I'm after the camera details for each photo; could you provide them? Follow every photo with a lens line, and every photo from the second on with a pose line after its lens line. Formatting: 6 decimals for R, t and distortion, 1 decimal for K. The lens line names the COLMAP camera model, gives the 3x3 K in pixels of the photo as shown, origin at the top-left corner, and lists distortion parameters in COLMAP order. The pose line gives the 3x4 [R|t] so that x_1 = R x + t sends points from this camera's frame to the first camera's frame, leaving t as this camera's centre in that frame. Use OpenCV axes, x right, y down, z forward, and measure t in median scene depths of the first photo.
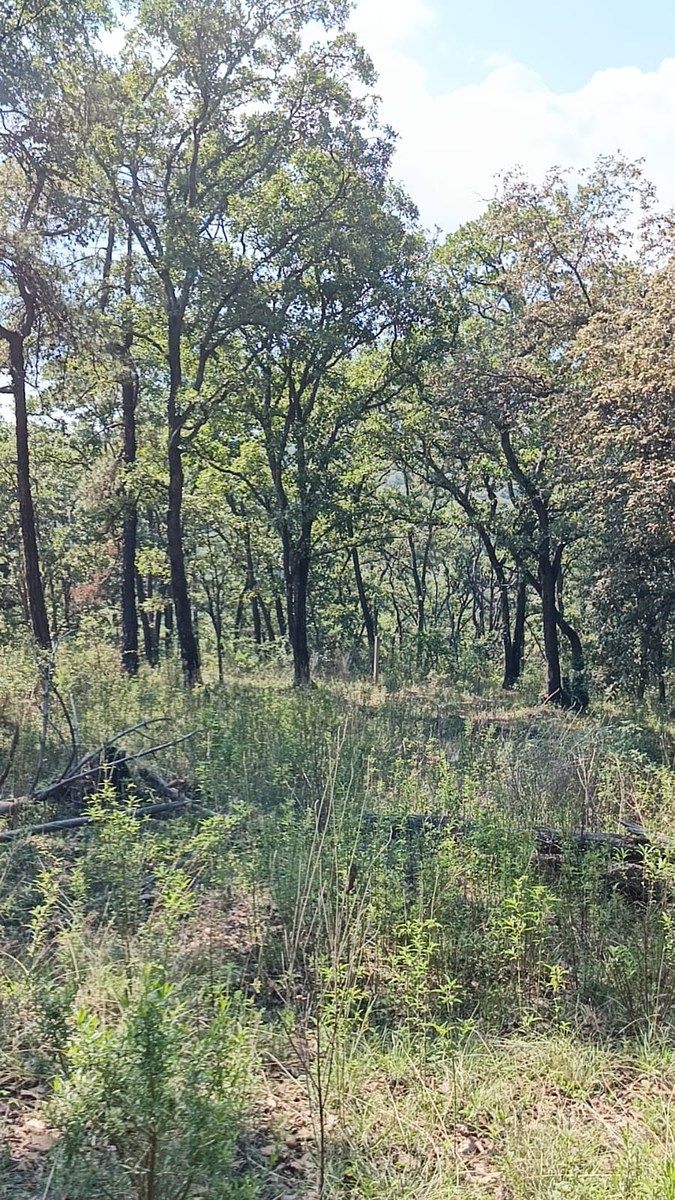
lens RADIAL K [[1033.9, 0, 336.9], [0, 1033.9, 601.3], [0, 0, 1]] dist [0.077757, -0.125466]
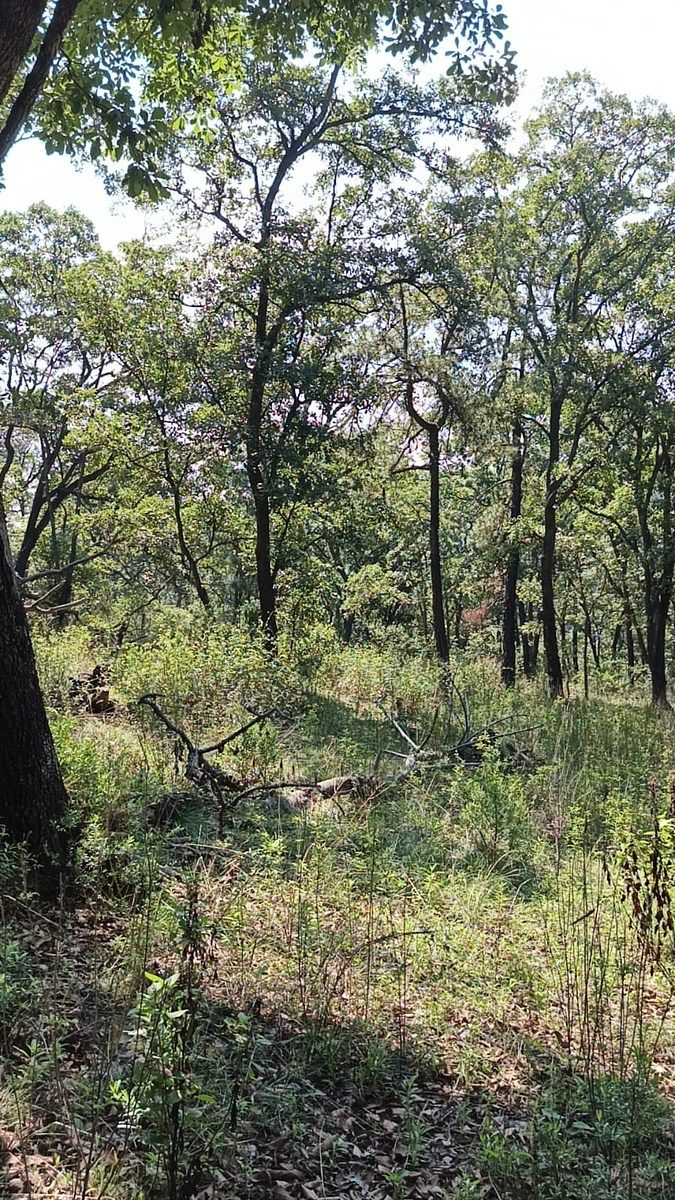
lens RADIAL K [[1033.9, 0, 356.0], [0, 1033.9, 609.5], [0, 0, 1]] dist [0.077757, -0.125466]
pose [[0.938598, 0.043452, -0.342266, 0.047838], [-0.045616, 0.998958, 0.001726, -0.013015], [0.341984, 0.013992, 0.939601, -0.212277]]
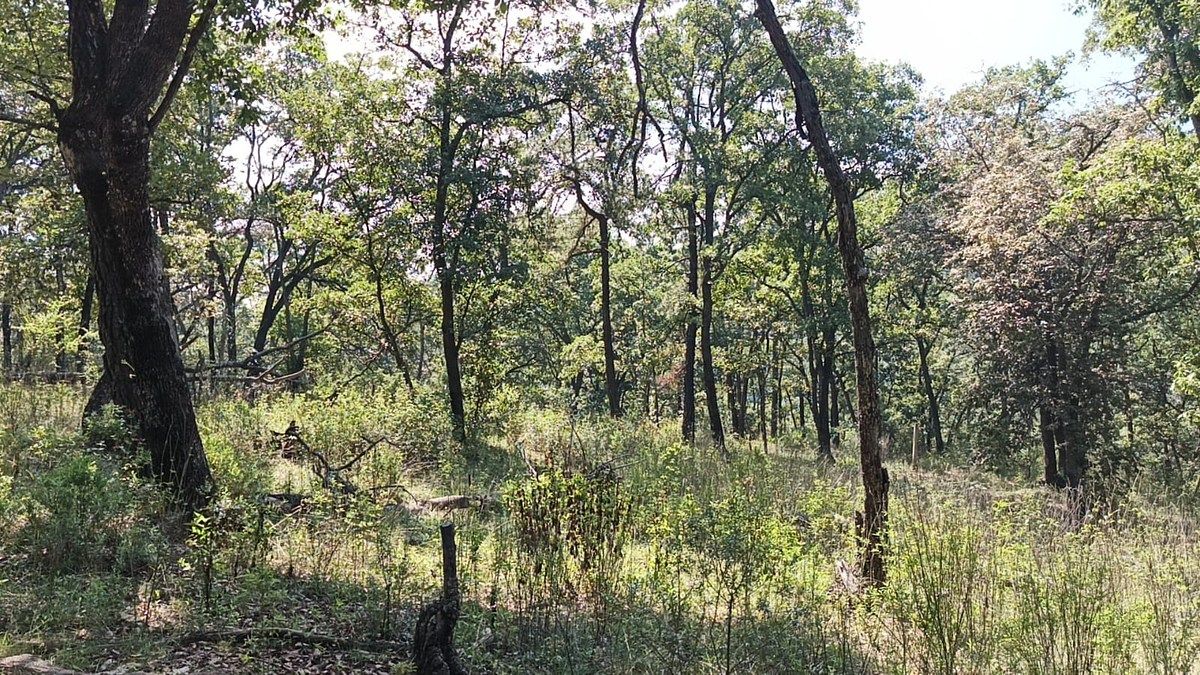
lens RADIAL K [[1033.9, 0, 594.3], [0, 1033.9, 341.0], [0, 0, 1]] dist [0.077757, -0.125466]
pose [[0.932017, 0.011919, -0.362219, 0.184614], [-0.026907, 0.998976, -0.036360, -0.008707], [0.361415, 0.043634, 0.931384, -0.329493]]
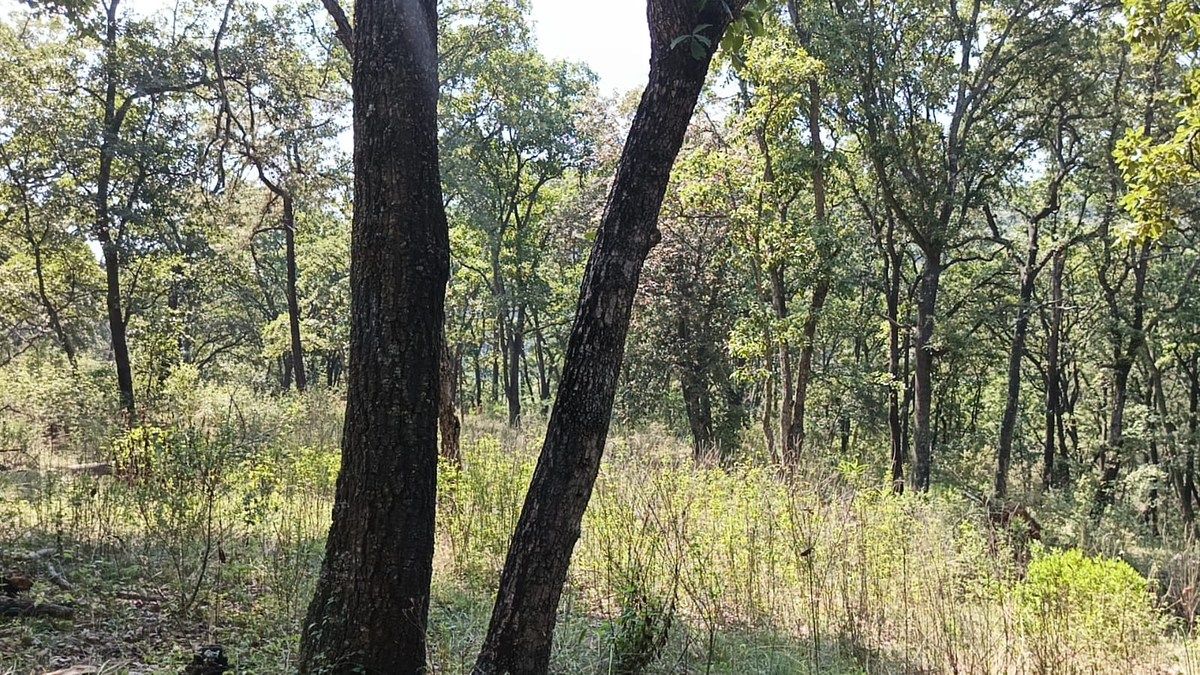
lens RADIAL K [[1033.9, 0, 576.7], [0, 1033.9, 331.4], [0, 0, 1]] dist [0.077757, -0.125466]
pose [[0.992303, 0.013180, -0.123127, 0.252012], [-0.017118, 0.999373, -0.030986, -0.003712], [0.122641, 0.032855, 0.991907, -0.380991]]
